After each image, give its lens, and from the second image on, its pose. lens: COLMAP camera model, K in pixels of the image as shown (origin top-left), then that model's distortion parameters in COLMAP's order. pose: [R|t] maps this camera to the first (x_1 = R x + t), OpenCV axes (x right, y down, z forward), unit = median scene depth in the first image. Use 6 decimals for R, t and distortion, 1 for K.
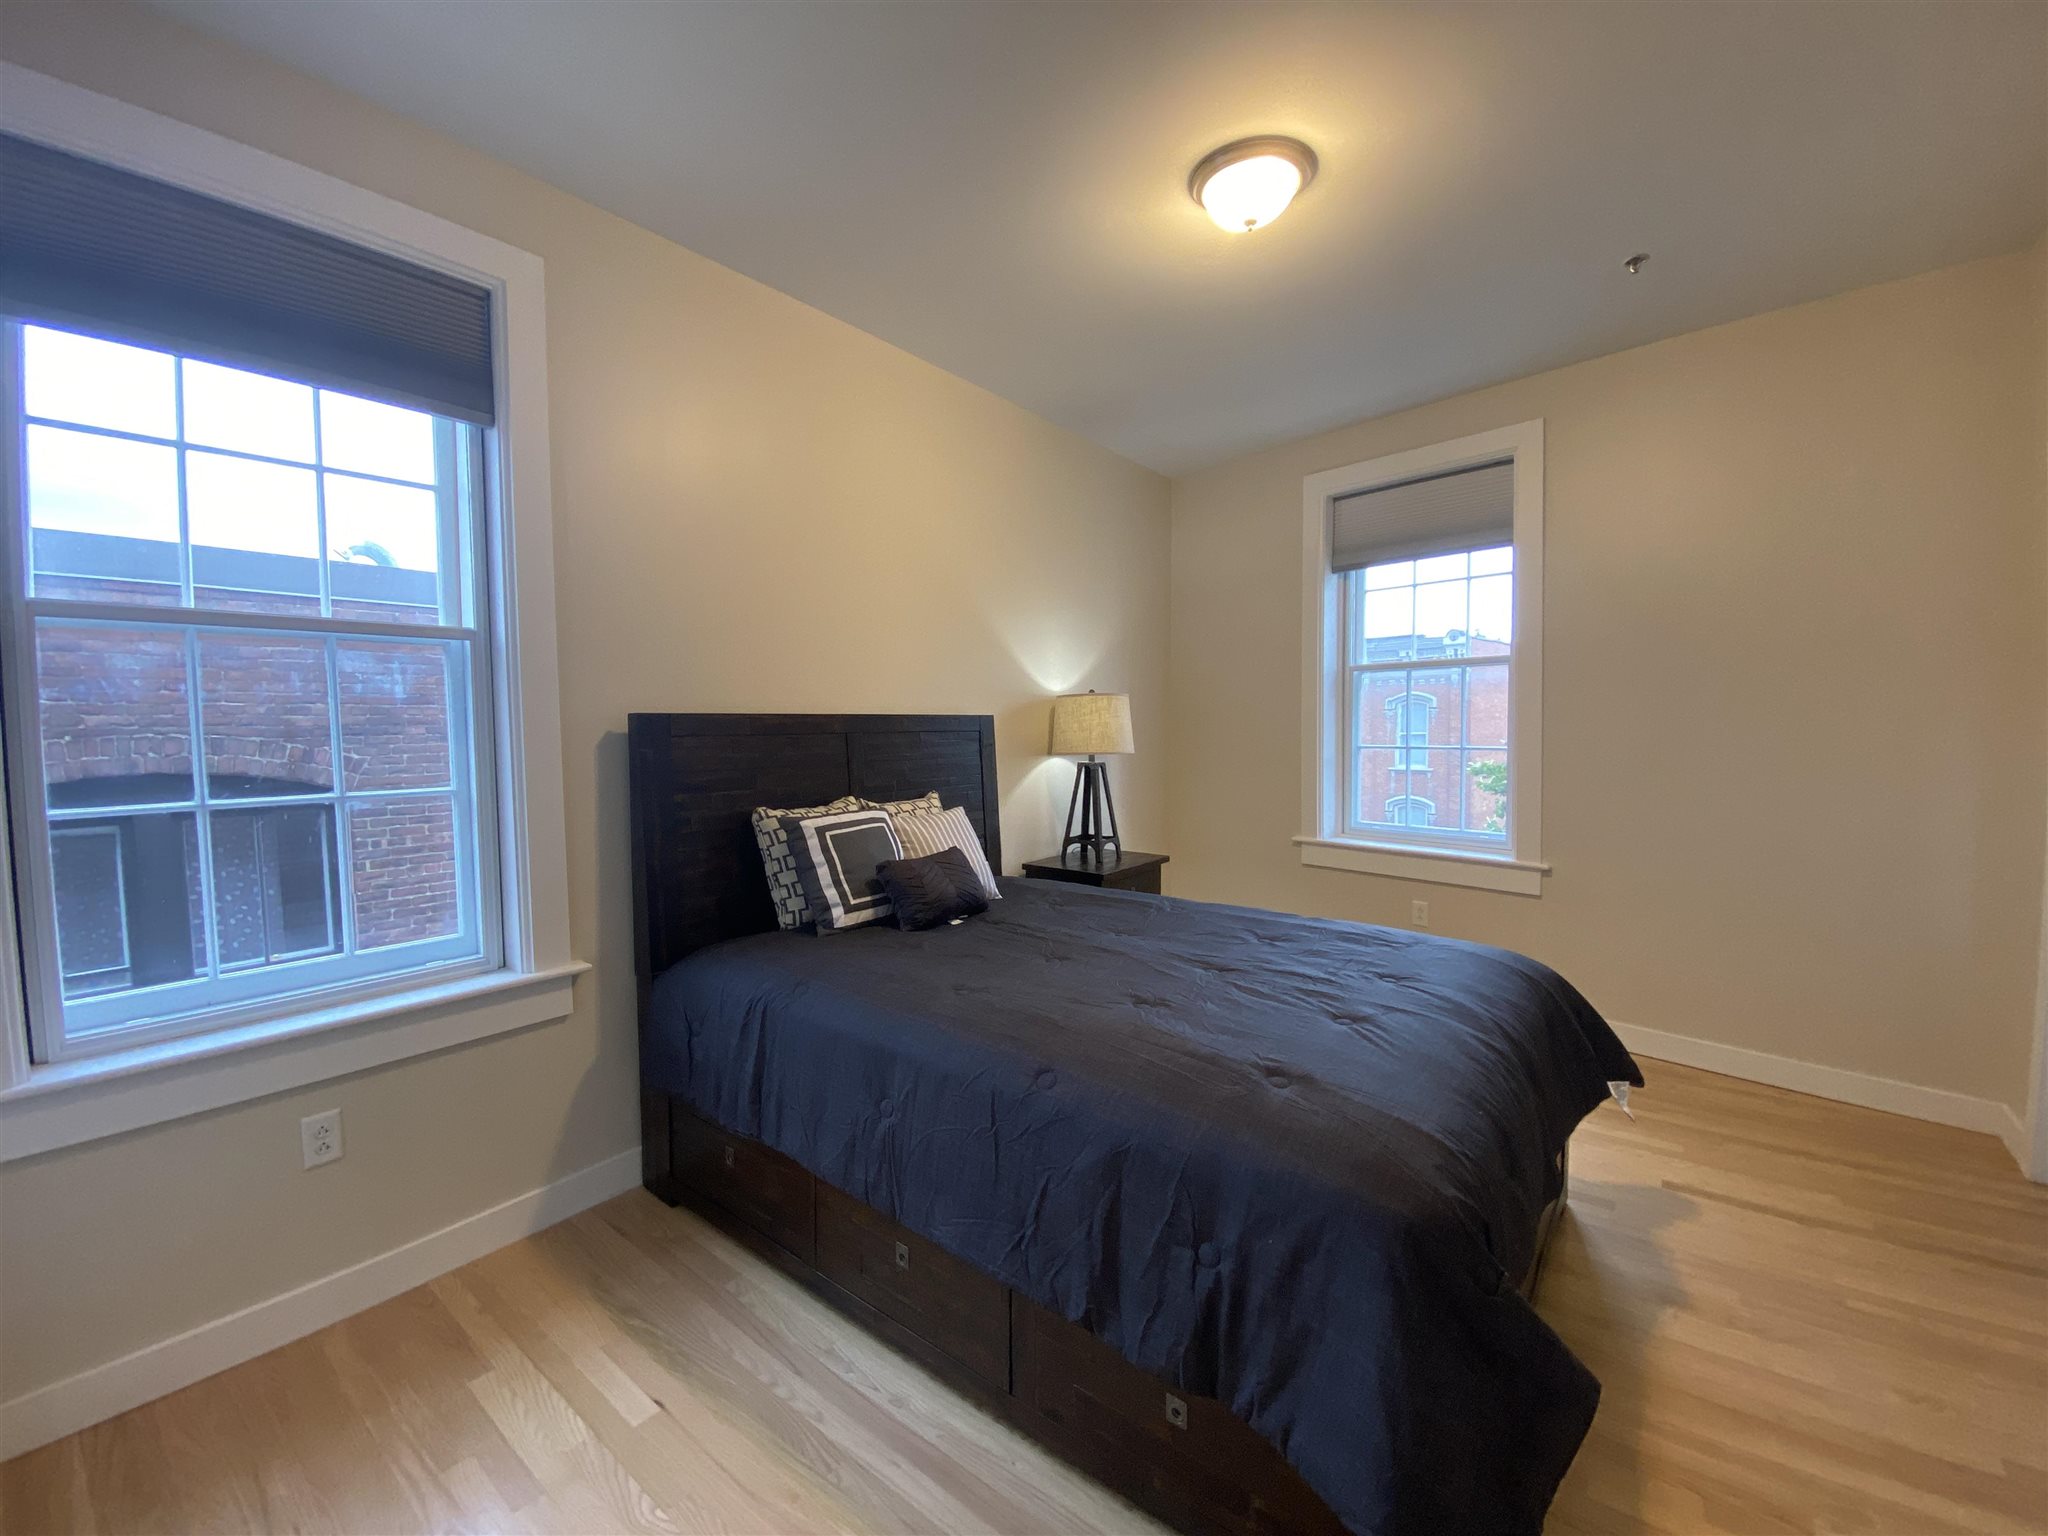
lens RADIAL K [[822.7, 0, 1025.4], [0, 822.7, 772.9], [0, 0, 1]] dist [0.005467, -0.014040]
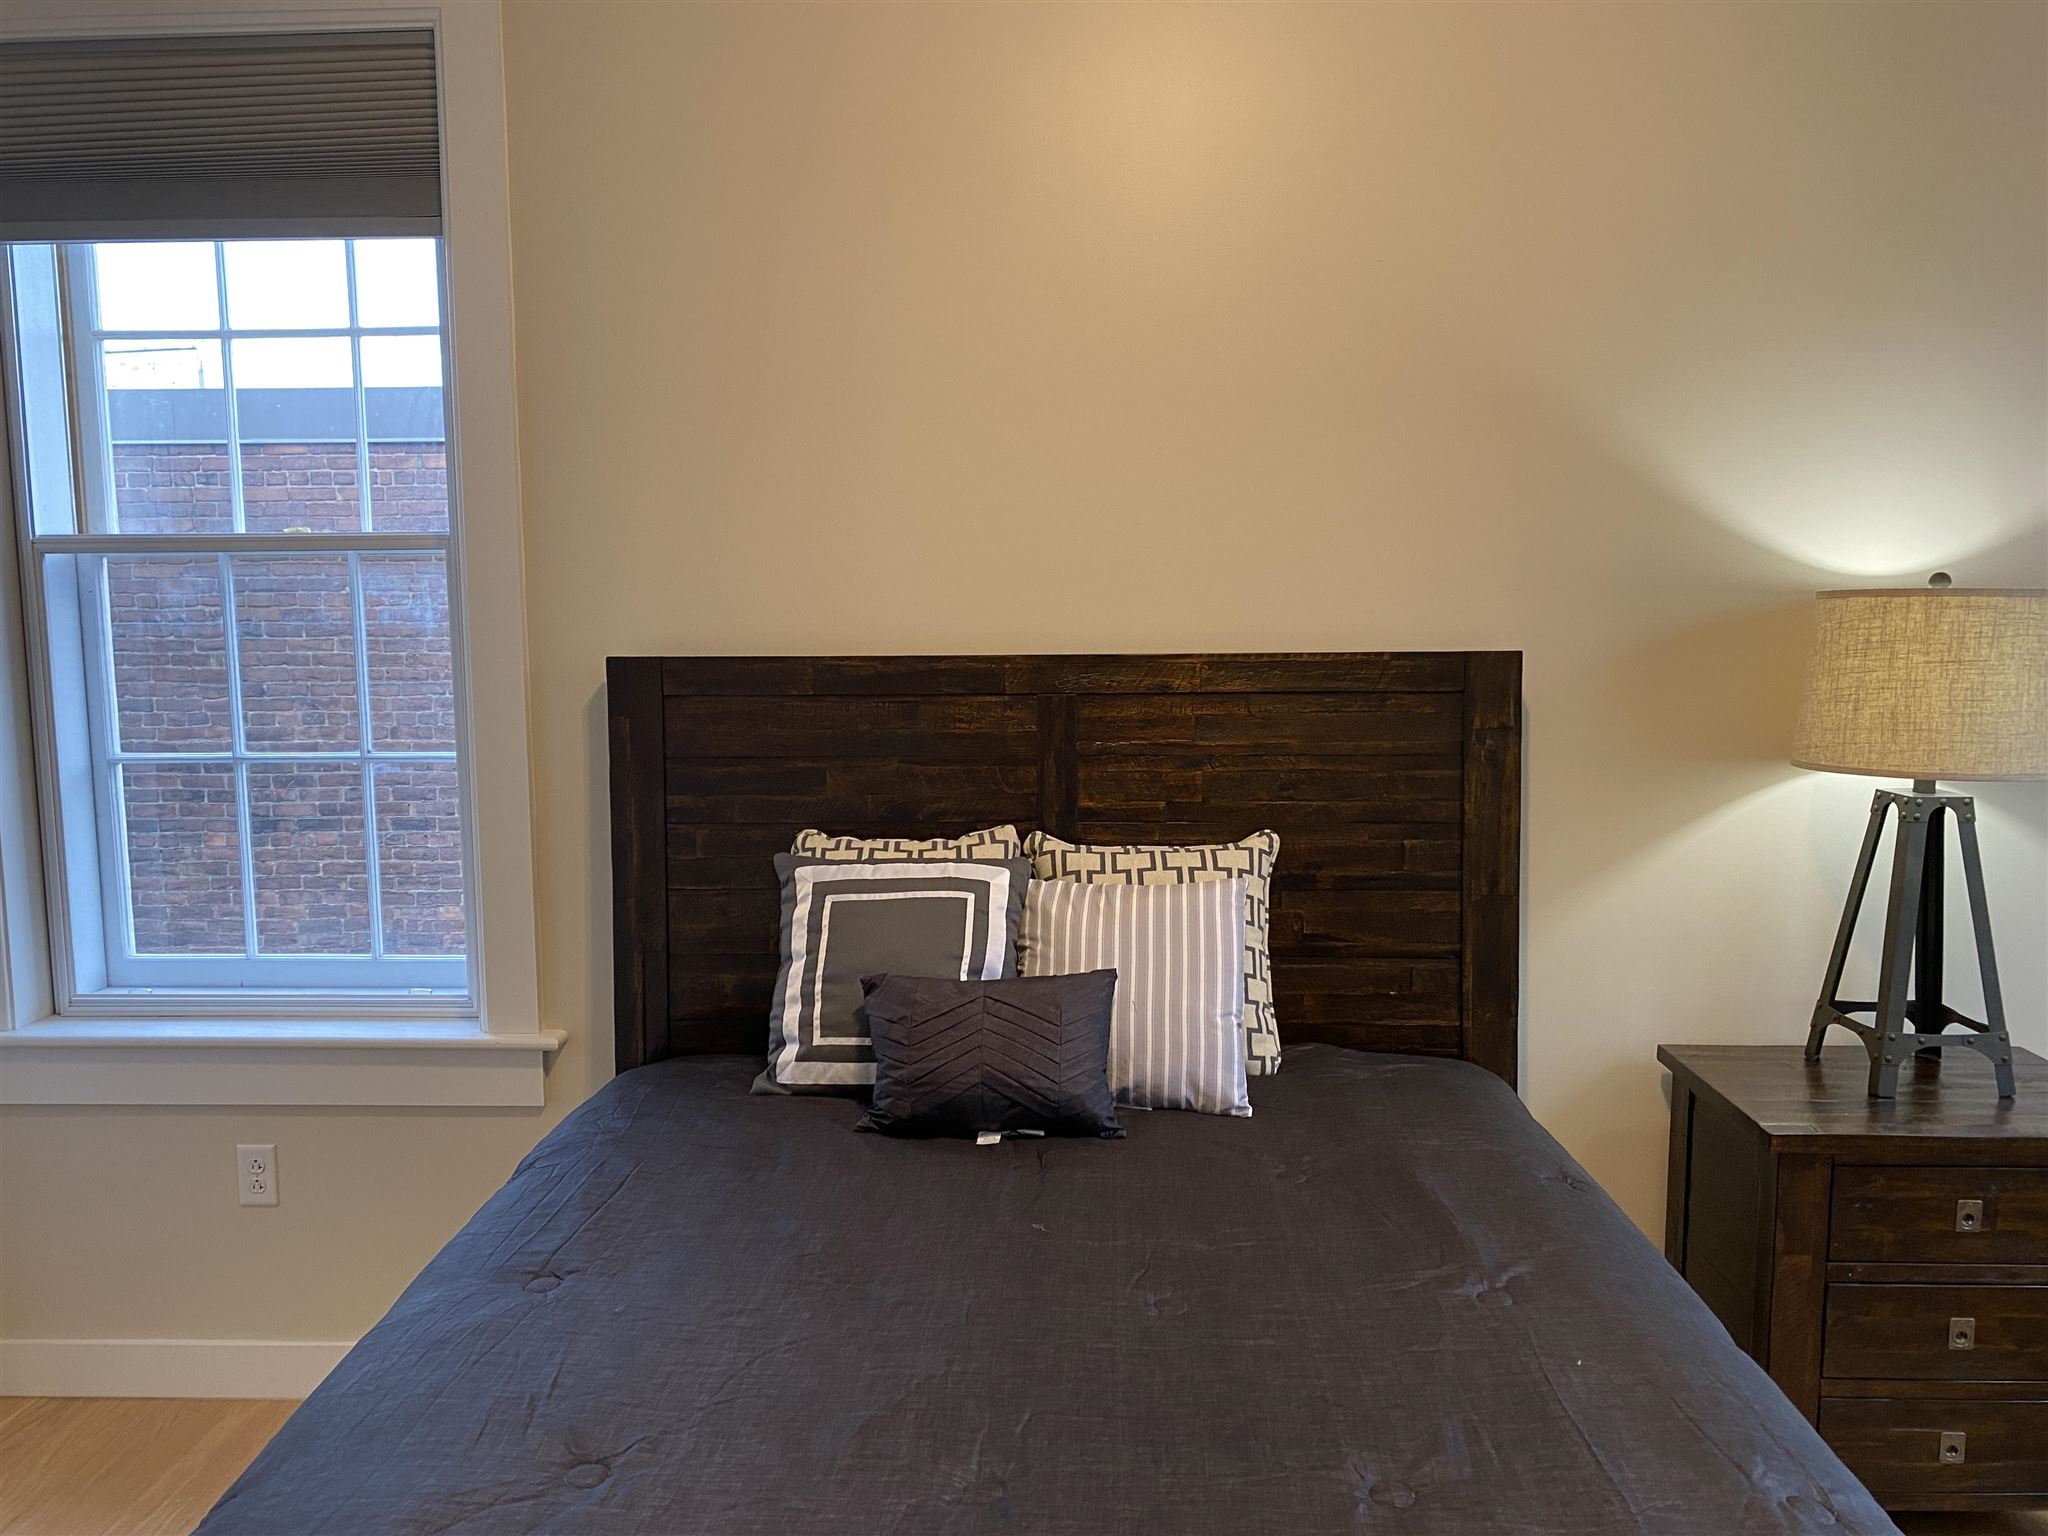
lens RADIAL K [[1551.5, 0, 1023.3], [0, 1551.5, 764.5], [0, 0, 1]] dist [0.033131, -0.041699]
pose [[0.576150, 0.093049, -0.812030, 0.626144], [-0.048102, 0.995637, 0.079958, -0.095407], [0.815927, -0.007008, 0.578112, 0.555535]]
